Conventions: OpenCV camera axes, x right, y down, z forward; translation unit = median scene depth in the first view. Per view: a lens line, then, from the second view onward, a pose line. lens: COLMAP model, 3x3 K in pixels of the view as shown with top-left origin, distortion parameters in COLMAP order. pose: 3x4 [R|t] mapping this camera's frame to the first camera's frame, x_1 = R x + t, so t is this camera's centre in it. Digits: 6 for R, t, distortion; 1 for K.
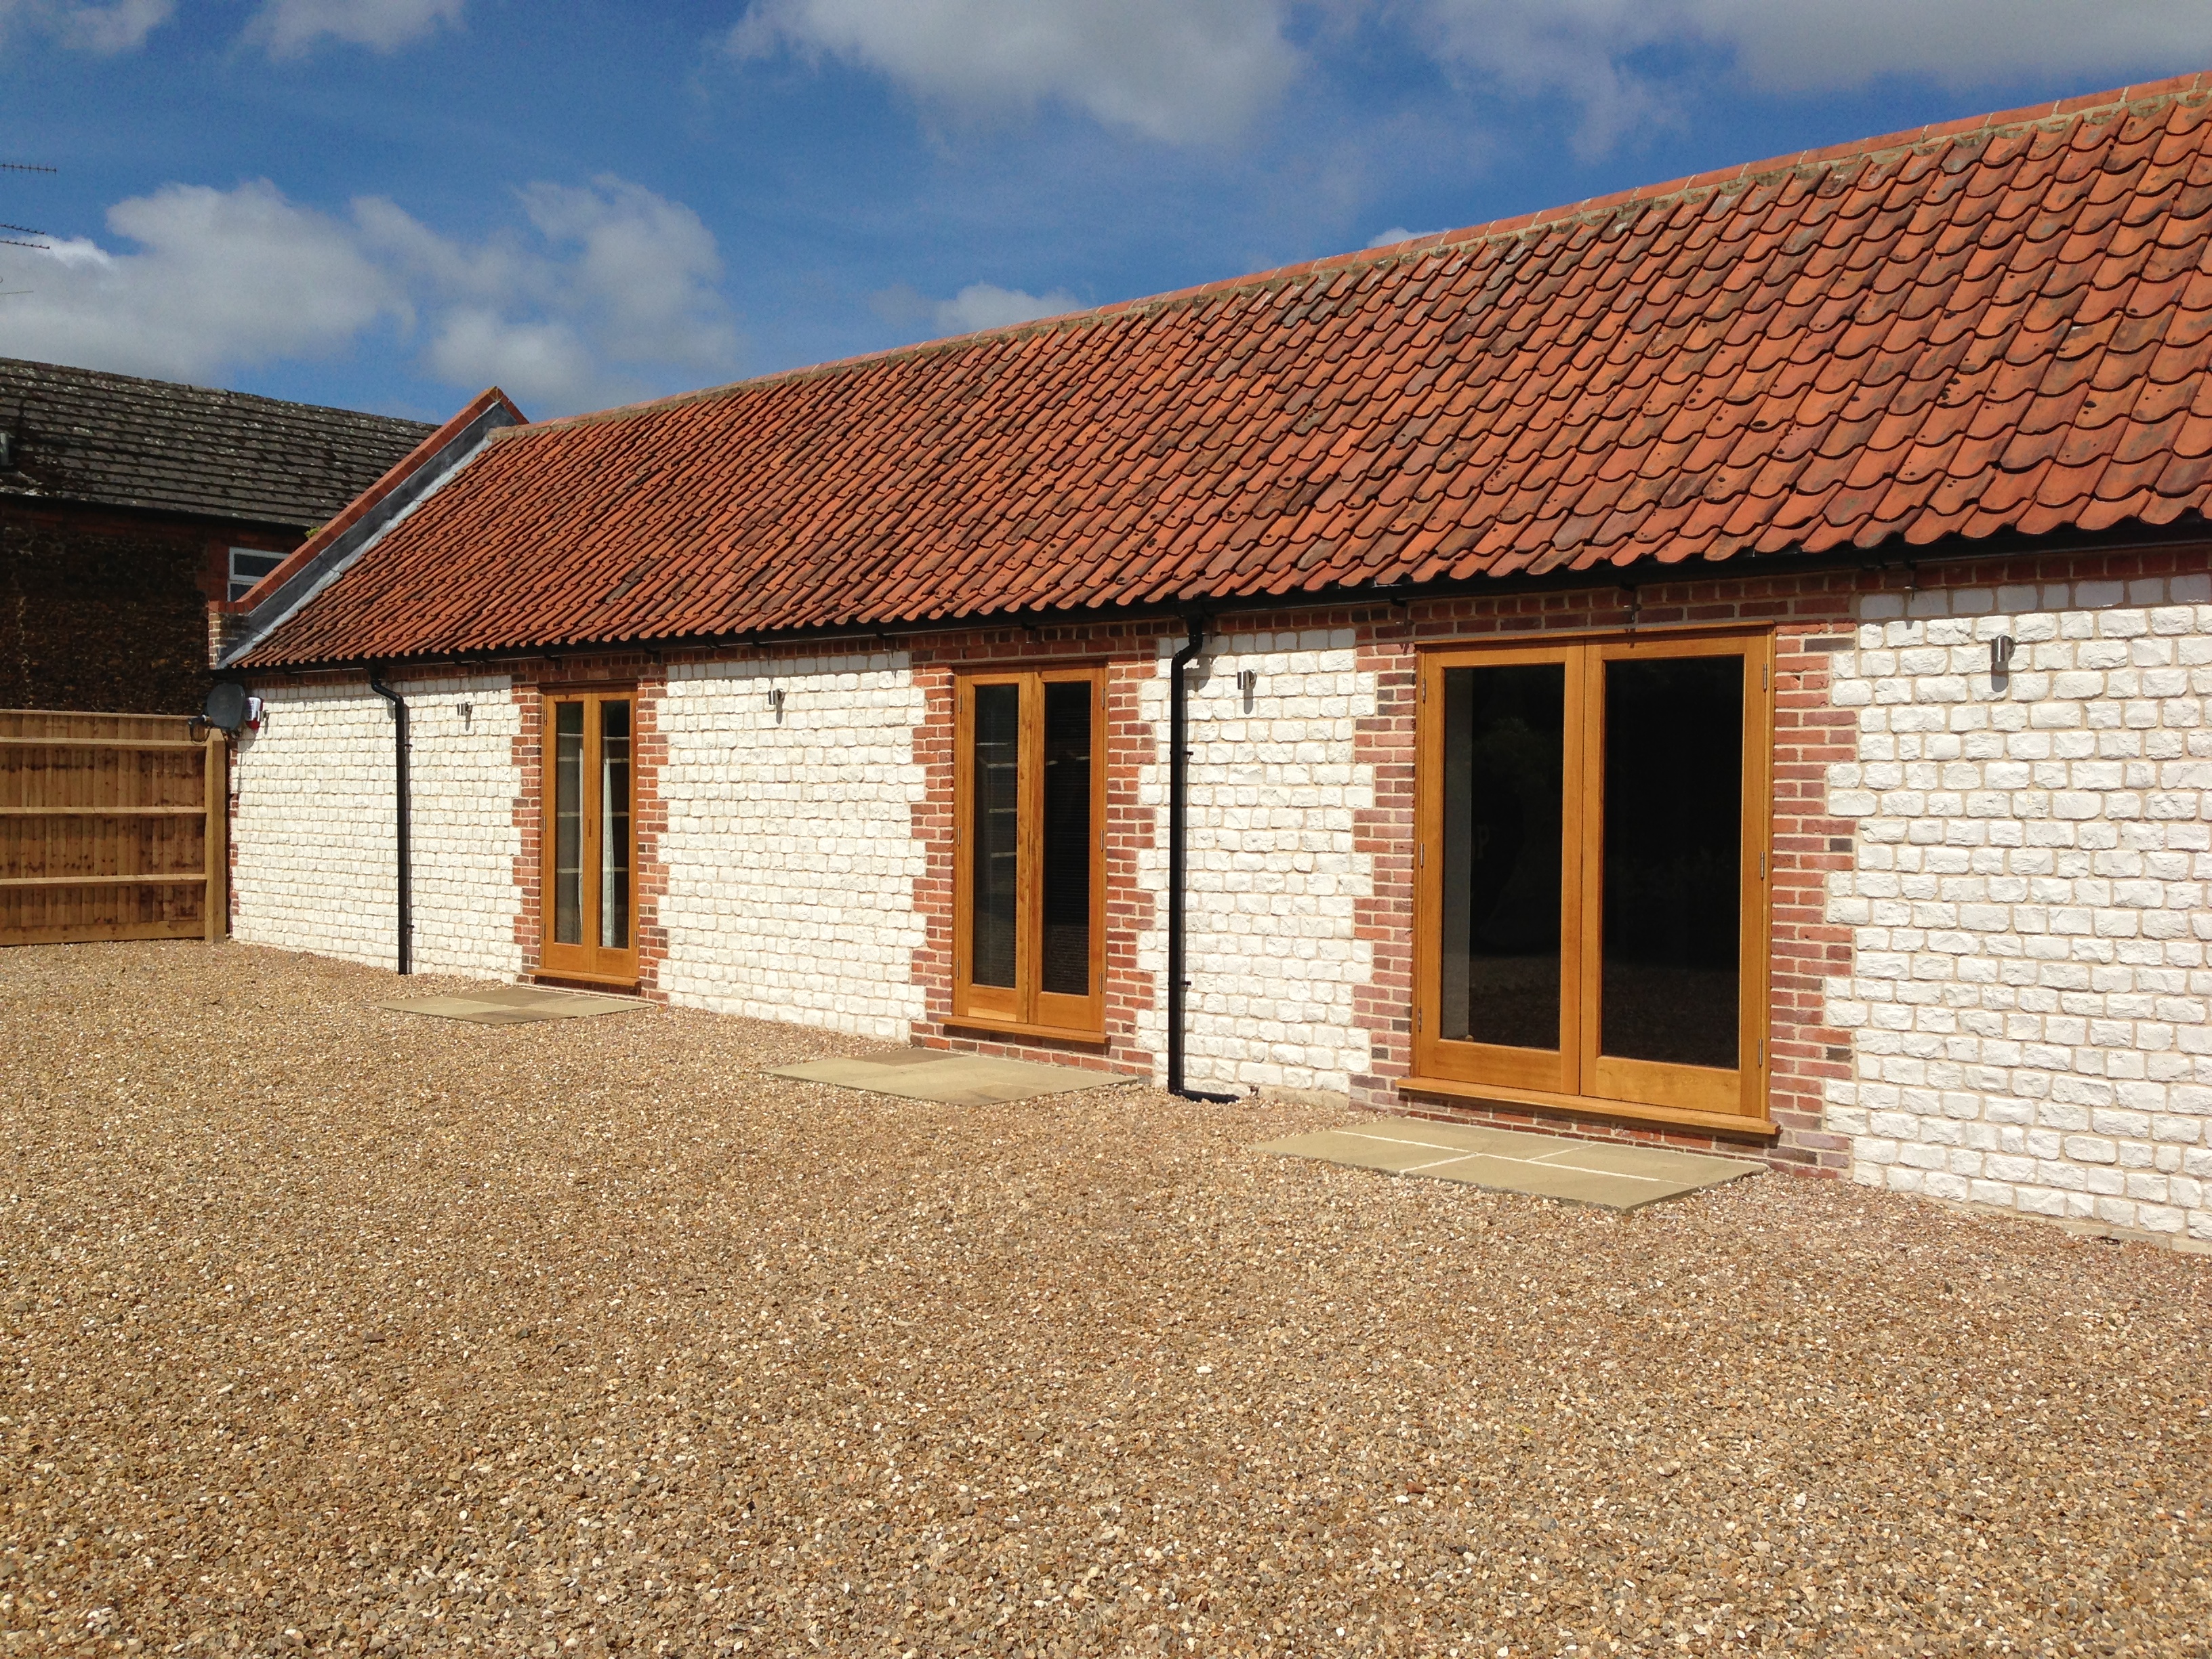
lens RADIAL K [[1993.3, 0, 1122.6], [0, 1993.3, 814.3], [0, 0, 1]] dist [0.088880, -0.104153]
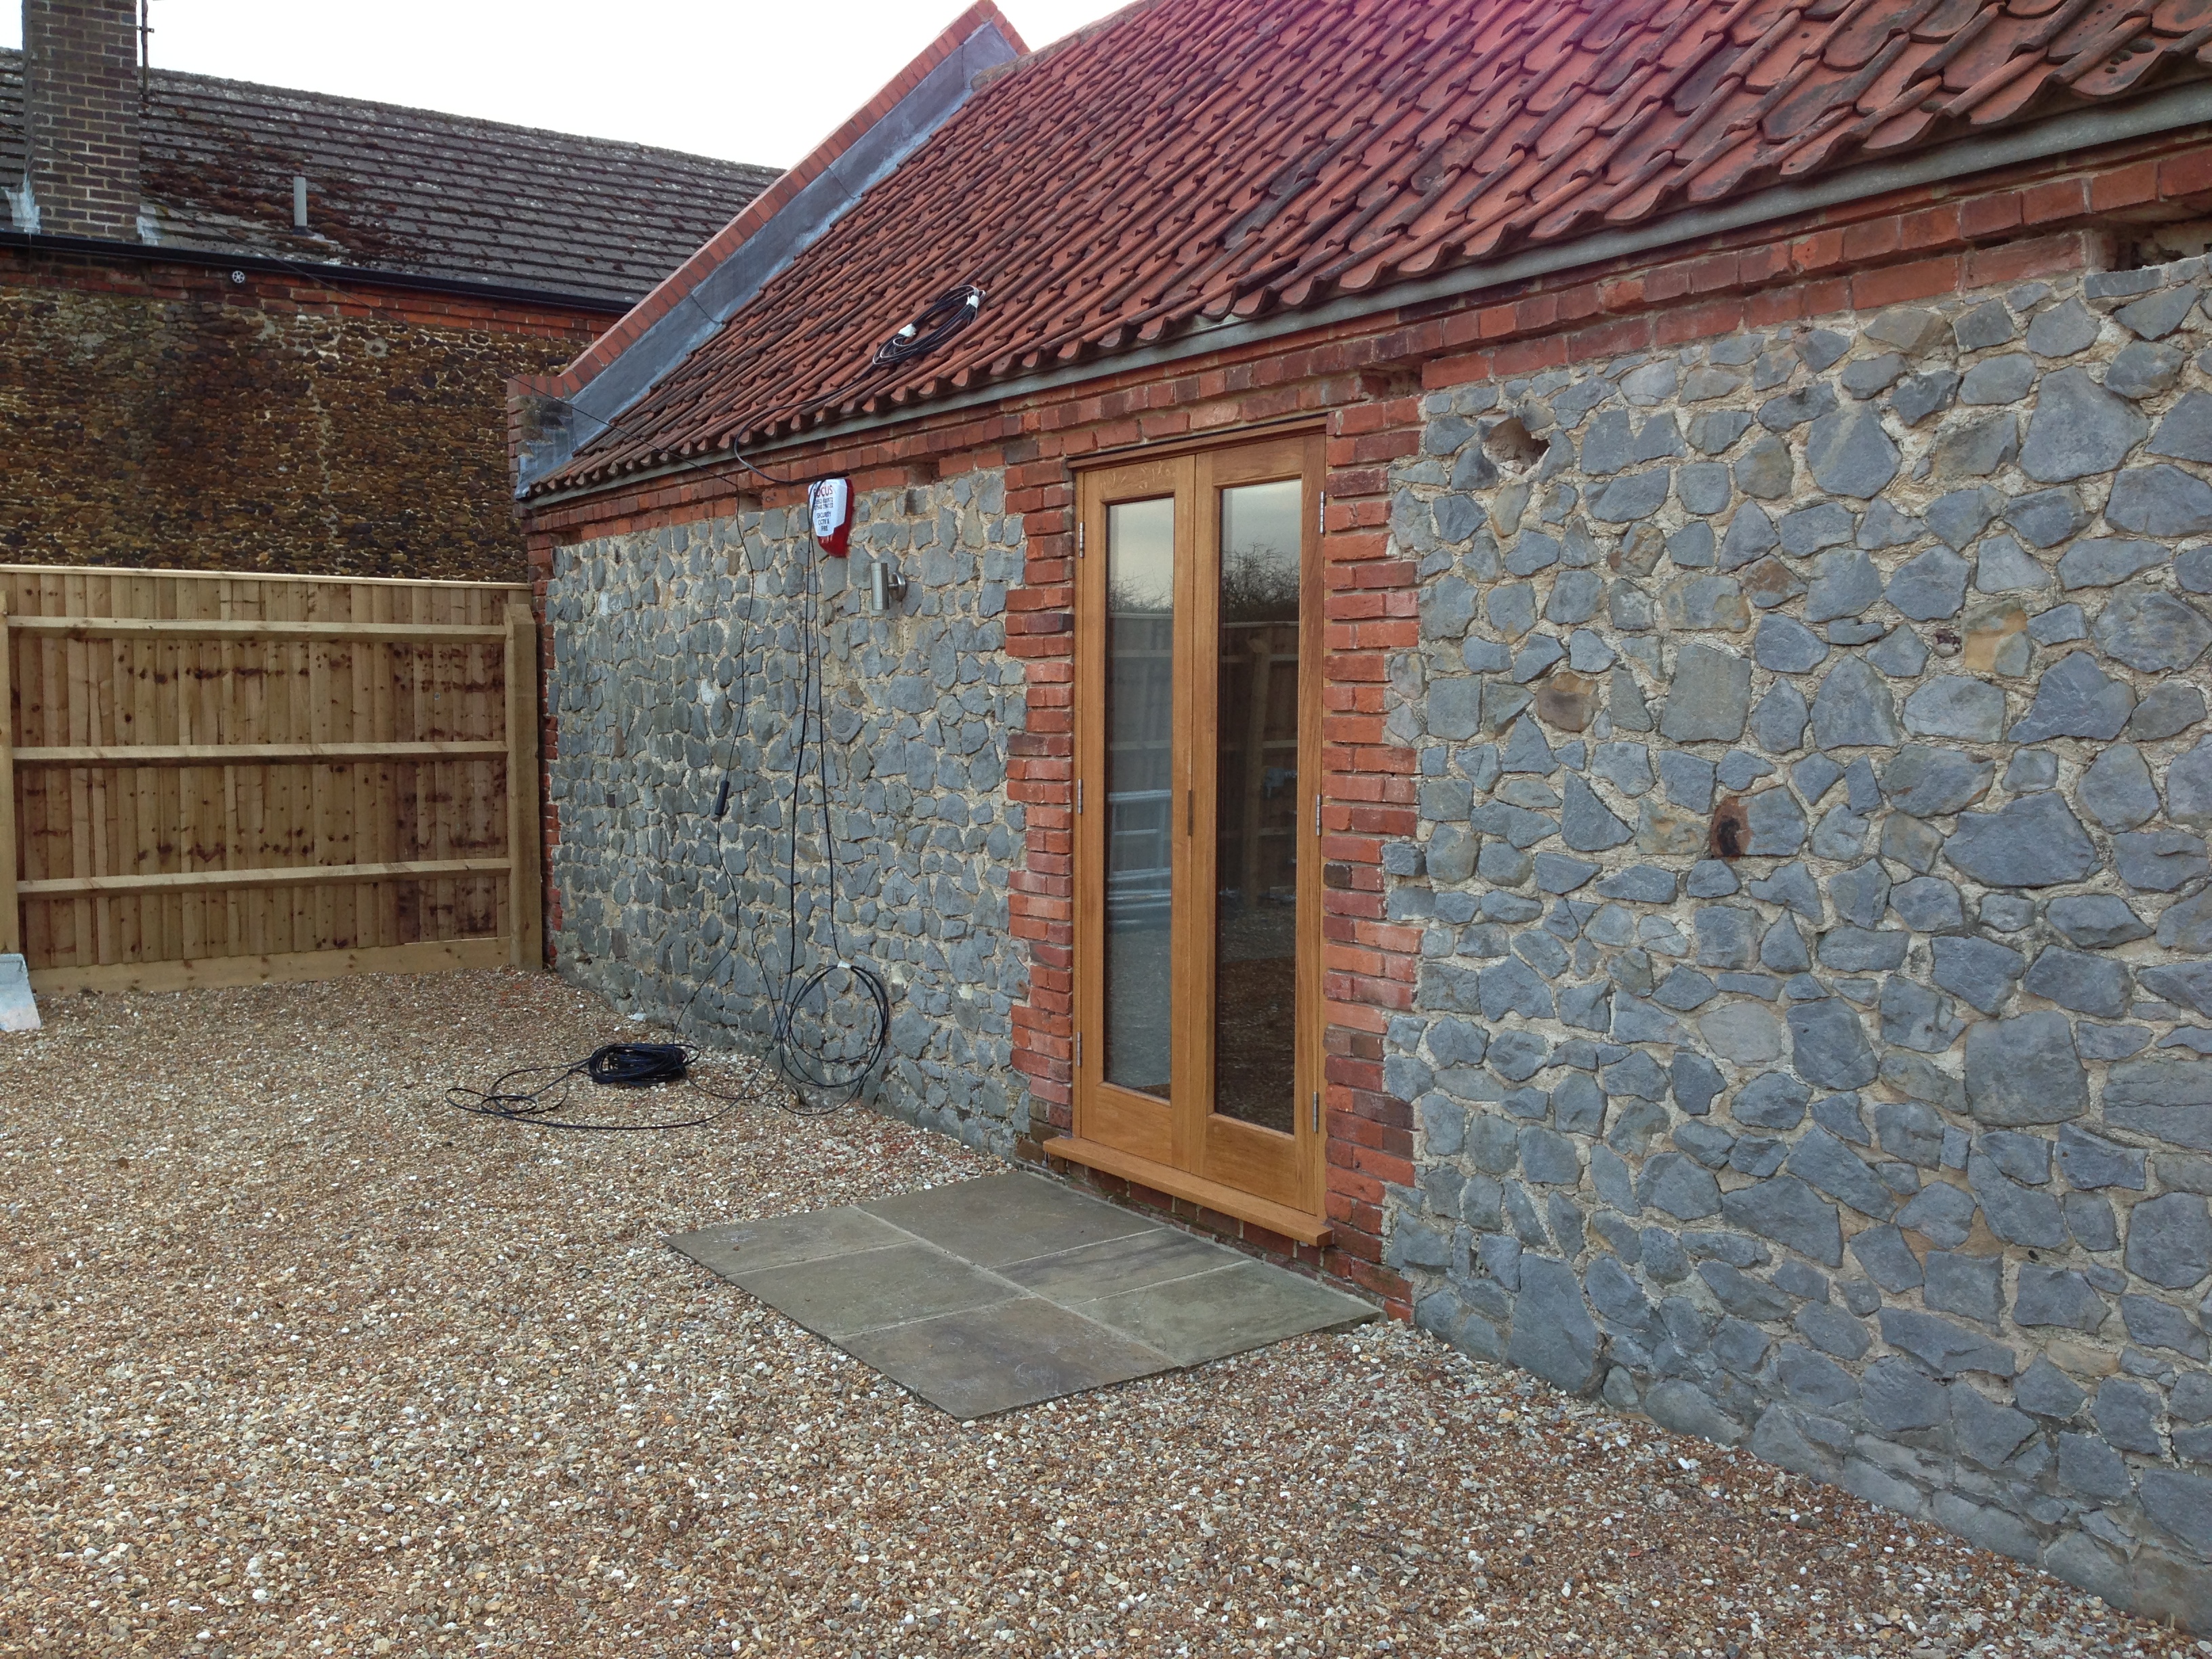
lens RADIAL K [[1993.3, 0, 1148.4], [0, 1993.3, 842.2], [0, 0, 1]] dist [0.088880, -0.104153]
pose [[0.972755, 0.011067, -0.231570, -0.199447], [0.003268, 0.998106, 0.061428, -0.013019], [0.231811, -0.060512, 0.970877, 0.669439]]
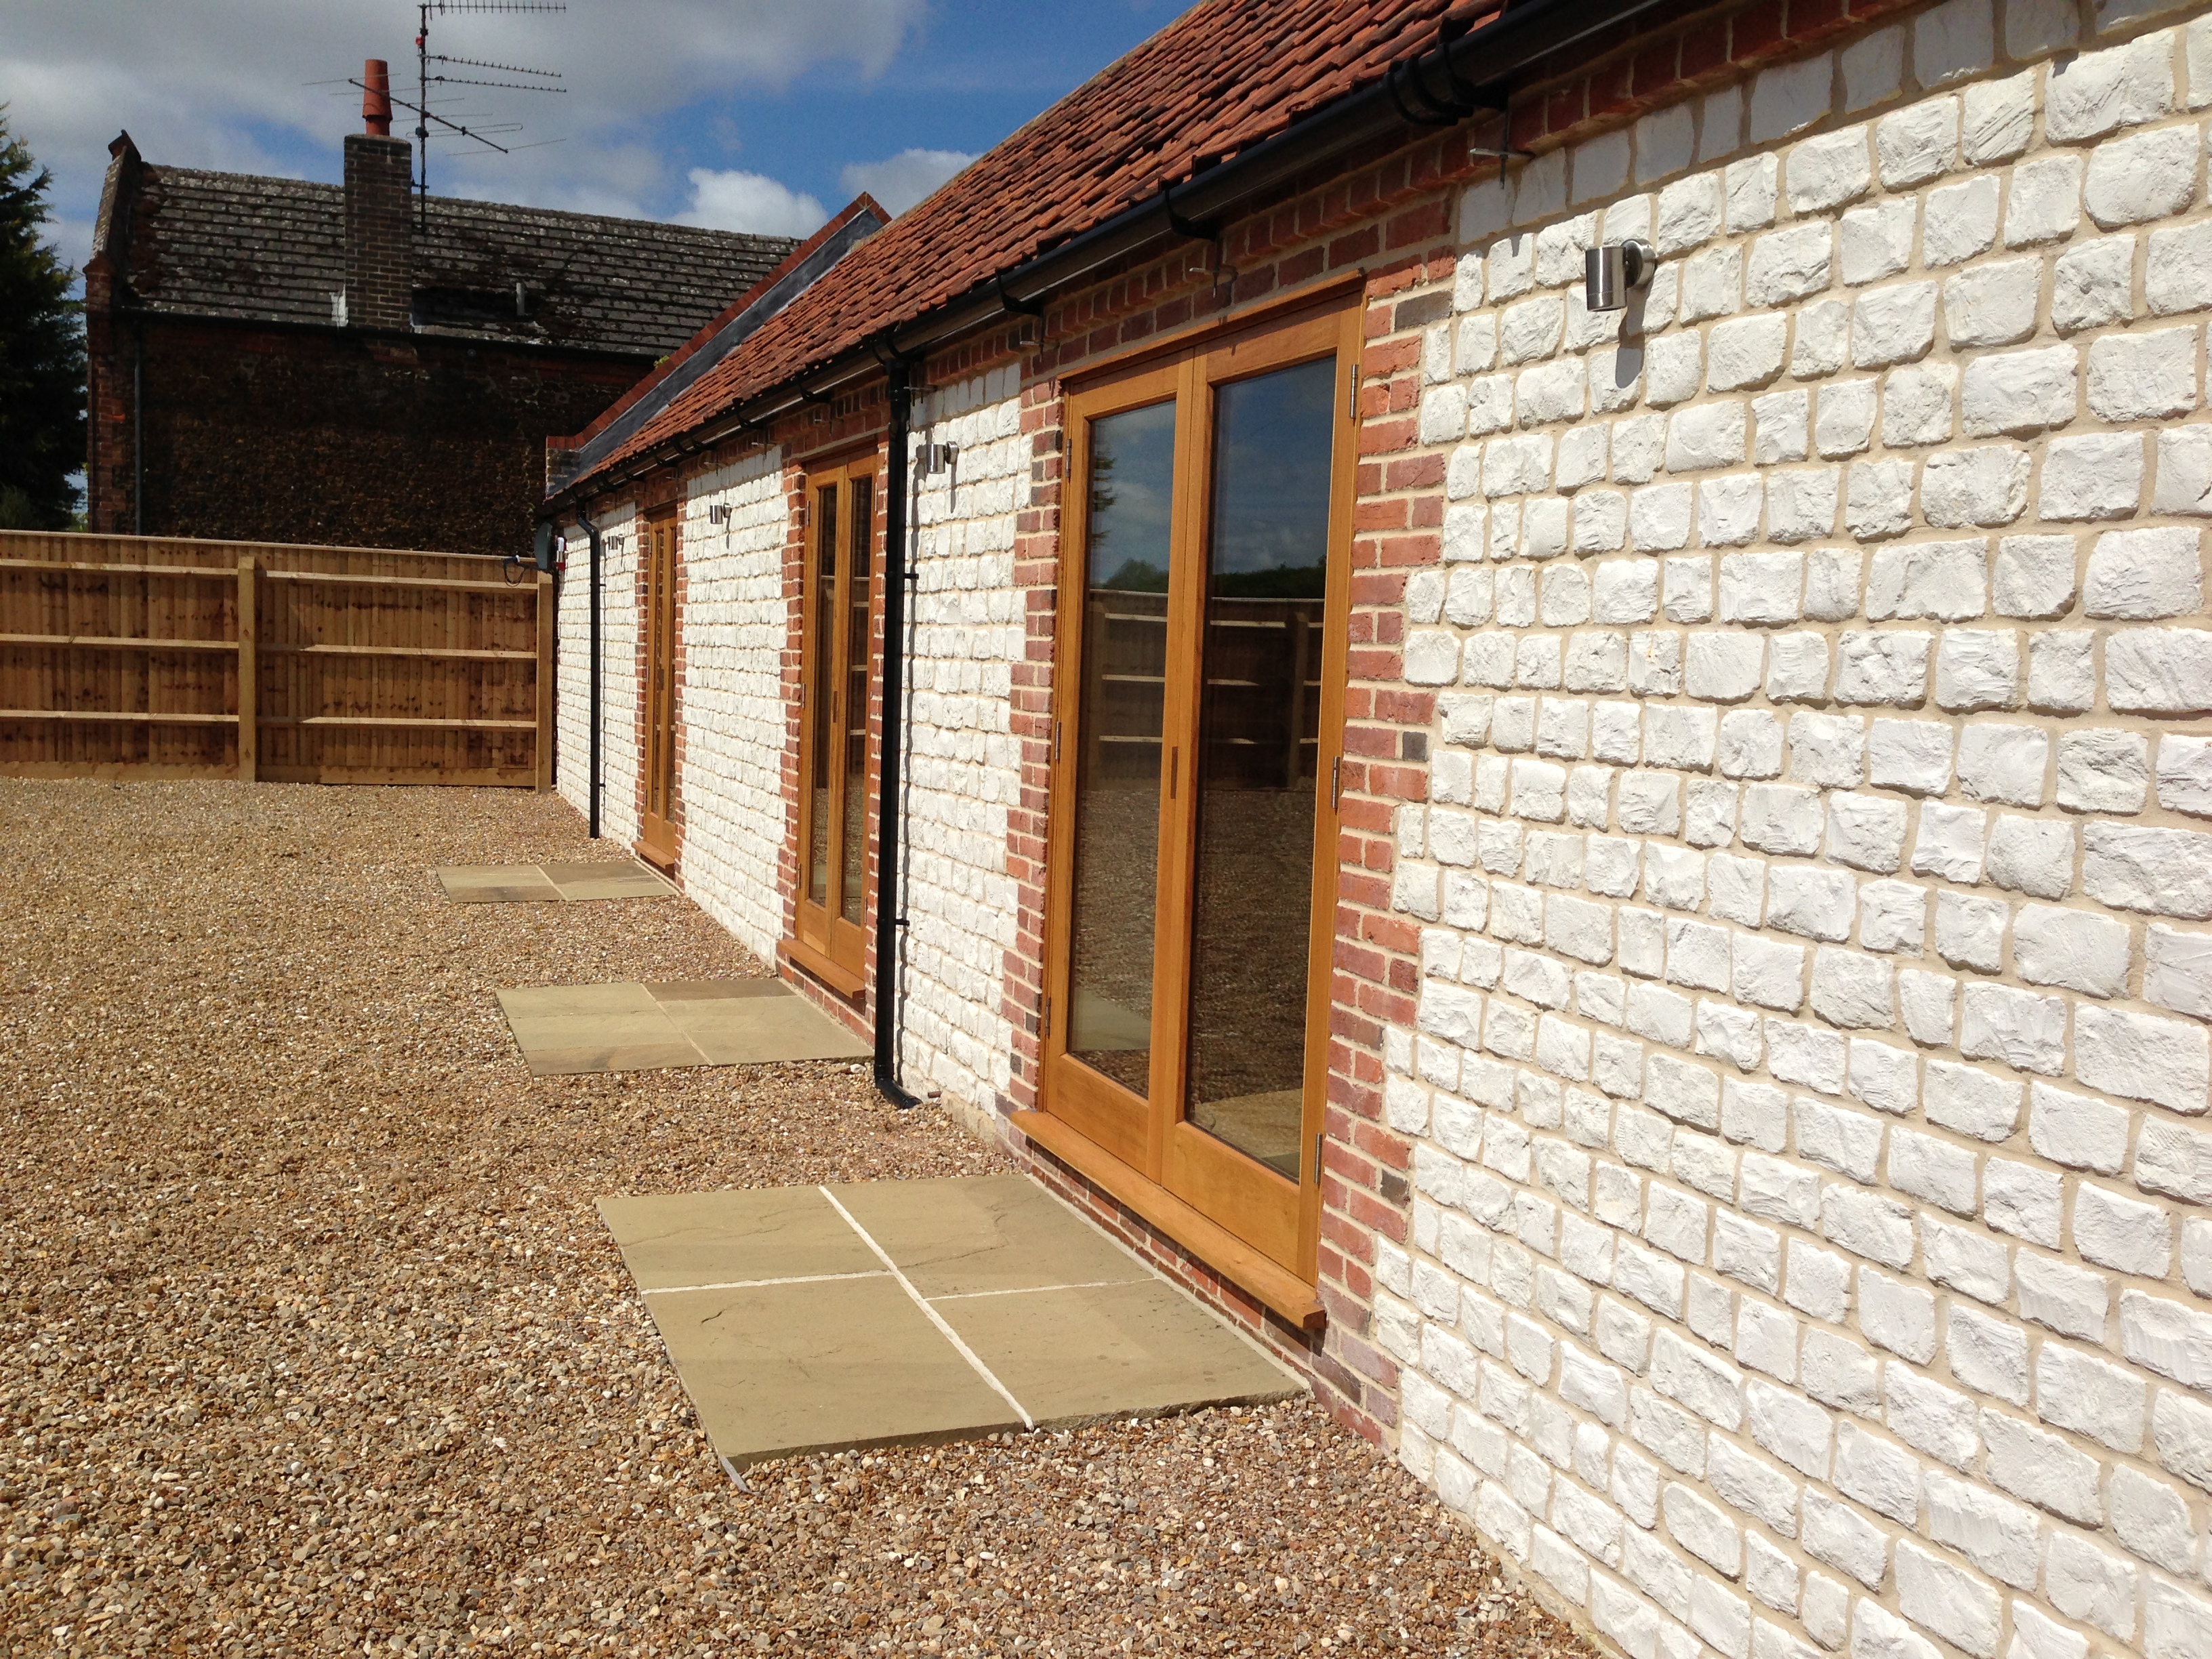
lens RADIAL K [[1993.3, 0, 1179.0], [0, 1993.3, 834.8], [0, 0, 1]] dist [0.088880, -0.104153]
pose [[0.905987, 0.061622, -0.418796, 0.315985], [-0.033173, 0.996640, 0.074883, 0.001718], [0.422004, -0.053950, 0.904987, 0.350744]]
